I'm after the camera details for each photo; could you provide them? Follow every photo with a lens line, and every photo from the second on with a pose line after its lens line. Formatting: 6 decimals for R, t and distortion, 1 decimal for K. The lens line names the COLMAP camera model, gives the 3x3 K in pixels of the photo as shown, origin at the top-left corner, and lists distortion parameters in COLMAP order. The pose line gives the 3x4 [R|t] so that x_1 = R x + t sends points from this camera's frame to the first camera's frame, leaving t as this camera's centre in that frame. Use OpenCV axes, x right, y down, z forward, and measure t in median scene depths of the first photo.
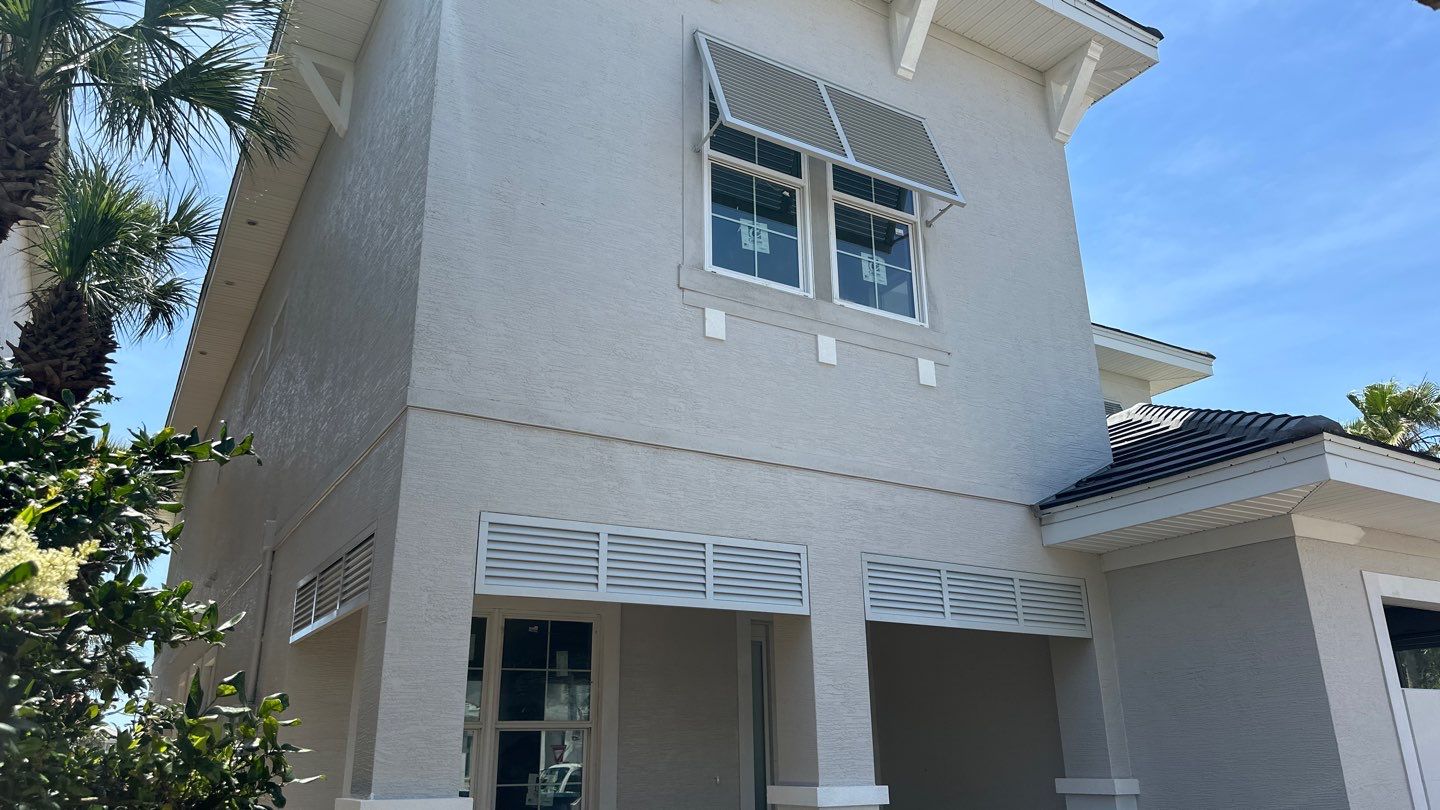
lens RADIAL K [[1001.5, 0, 720.0], [0, 1001.5, 405.0], [0, 0, 1]] dist [0.131160, -0.179043]
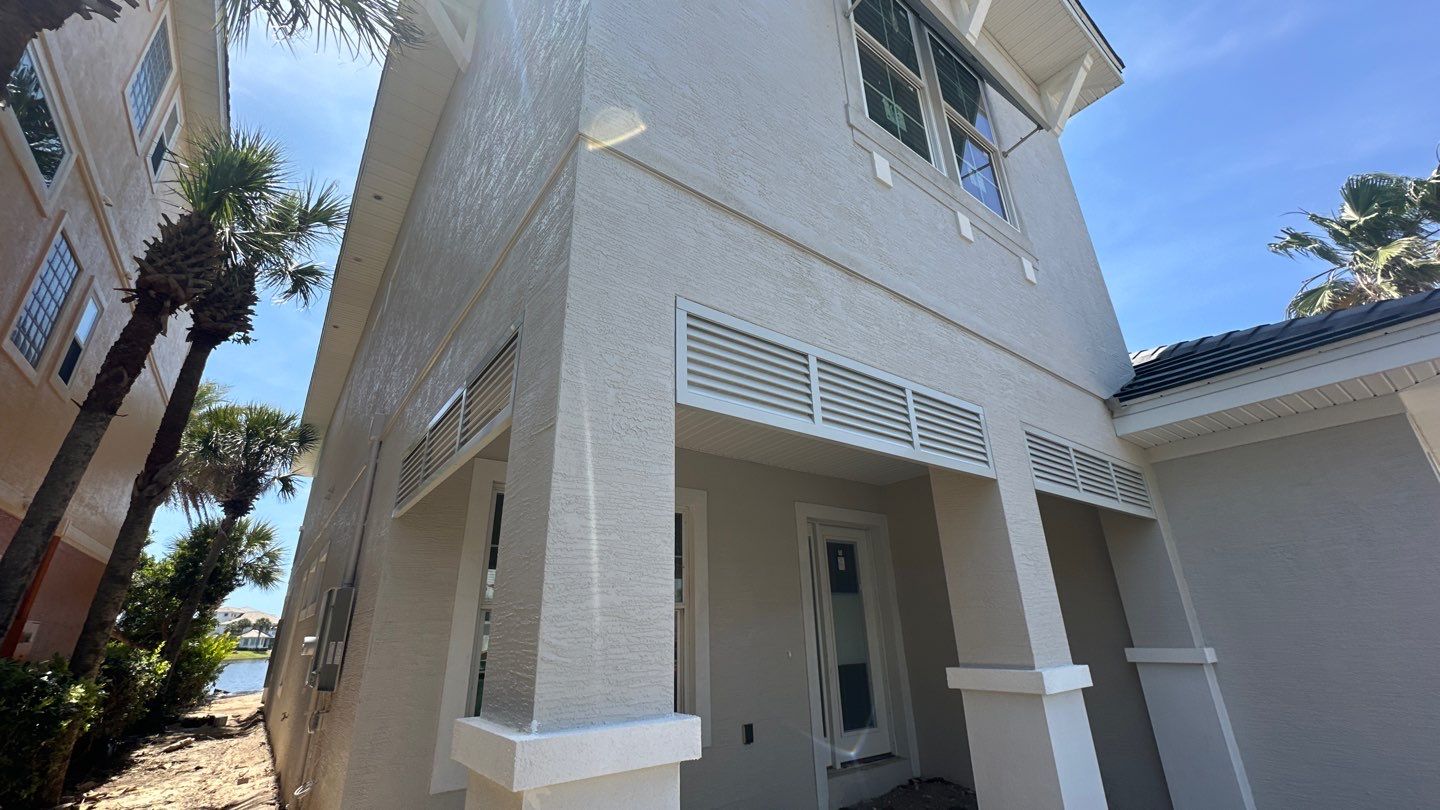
lens RADIAL K [[562.0, 0, 720.0], [0, 562.0, 405.0], [0, 0, 1]] dist [0.001863, 0.000174]
pose [[0.992686, 0.031241, 0.116615, -0.194071], [-0.025819, 0.998527, -0.047715, 0.154746], [-0.117934, 0.044355, 0.992030, 0.471917]]
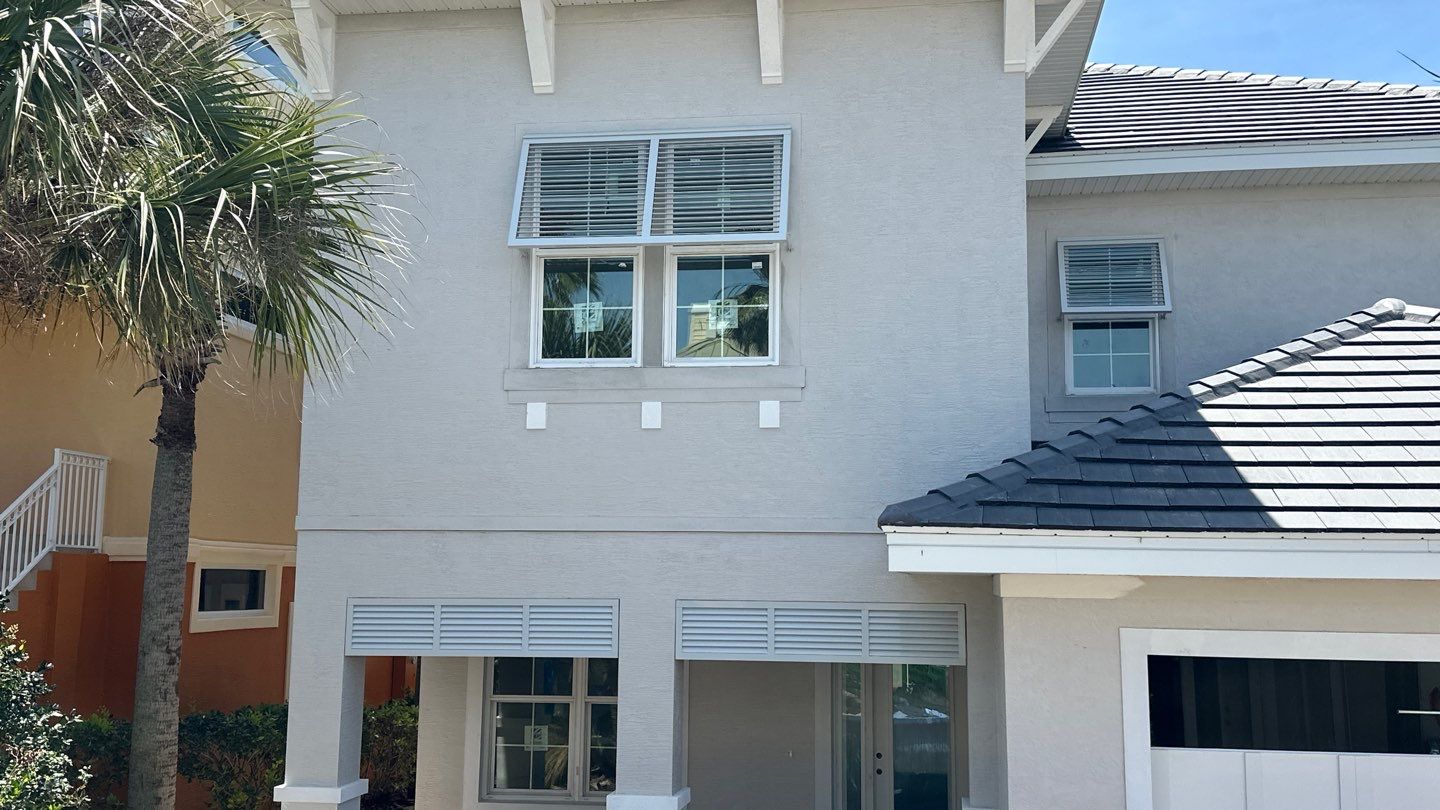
lens RADIAL K [[1417.1, 0, 720.0], [0, 1417.1, 405.0], [0, 0, 1]] dist [0.253673, -0.646013]
pose [[0.778907, -0.057594, -0.624489, 1.137445], [0.188574, 0.971201, 0.145632, -0.278218], [0.598117, -0.231196, 0.767336, -0.147407]]
